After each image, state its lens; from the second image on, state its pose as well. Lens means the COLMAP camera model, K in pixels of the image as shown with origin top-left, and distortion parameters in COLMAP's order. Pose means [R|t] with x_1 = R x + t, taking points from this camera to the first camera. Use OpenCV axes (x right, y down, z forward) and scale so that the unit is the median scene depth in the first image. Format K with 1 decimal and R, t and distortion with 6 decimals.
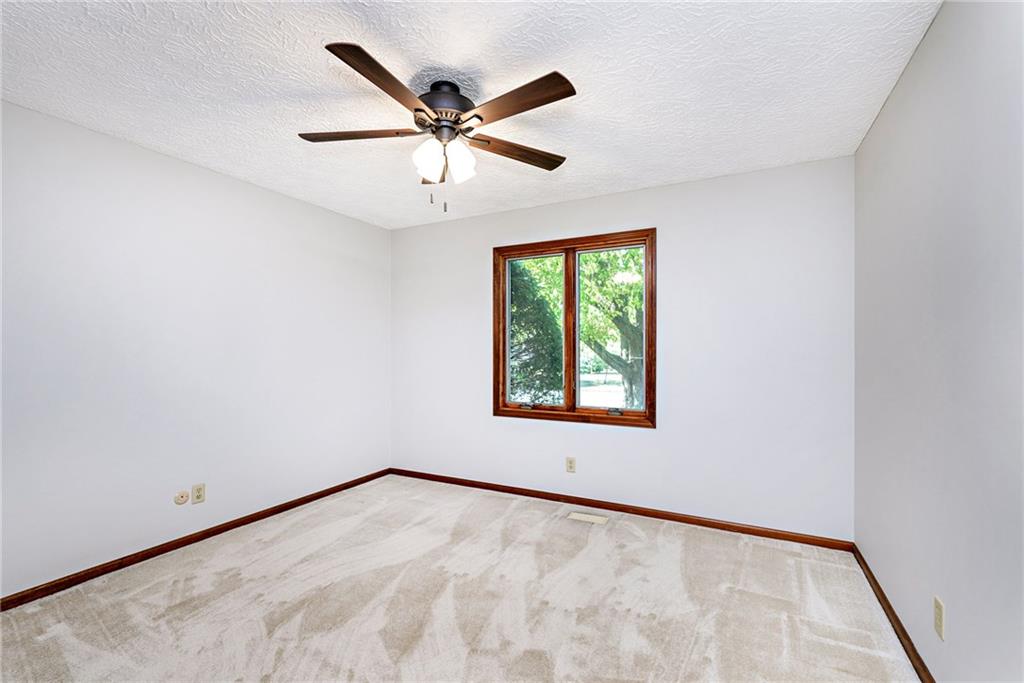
lens RADIAL K [[442.6, 0, 512.0], [0, 442.6, 341.5], [0, 0, 1]] dist [-0.000582, -0.000104]
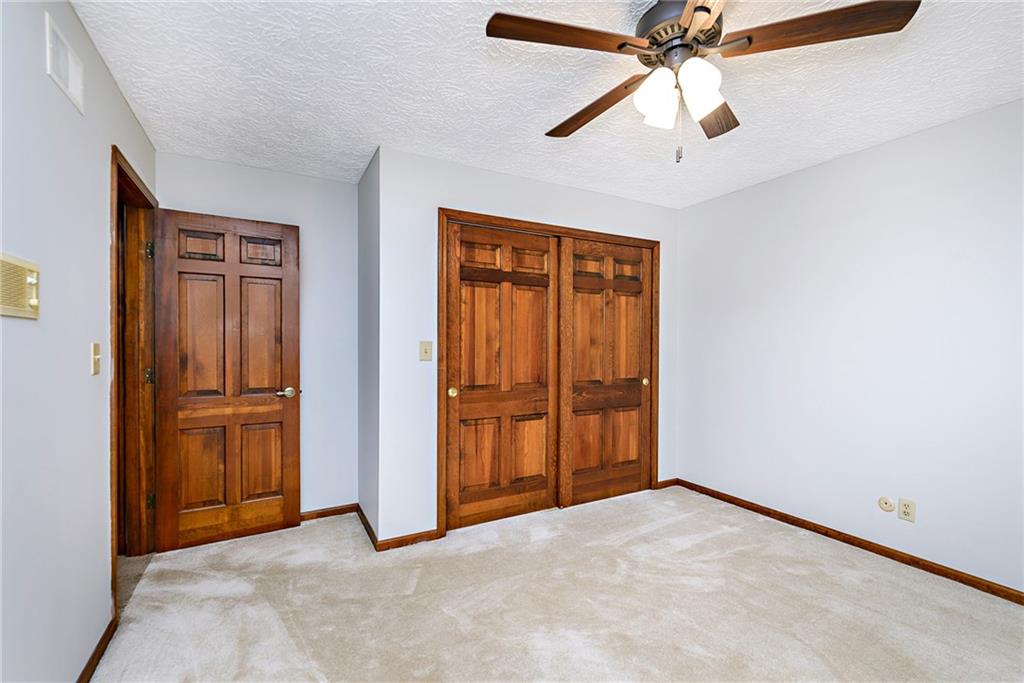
lens RADIAL K [[442.6, 0, 512.0], [0, 442.6, 341.5], [0, 0, 1]] dist [-0.000582, -0.000104]
pose [[-0.550625, 0.001562, -0.834751, 0.627285], [0.008013, 0.999962, -0.003414, 0.012774], [0.834714, -0.008568, -0.550616, 1.172183]]
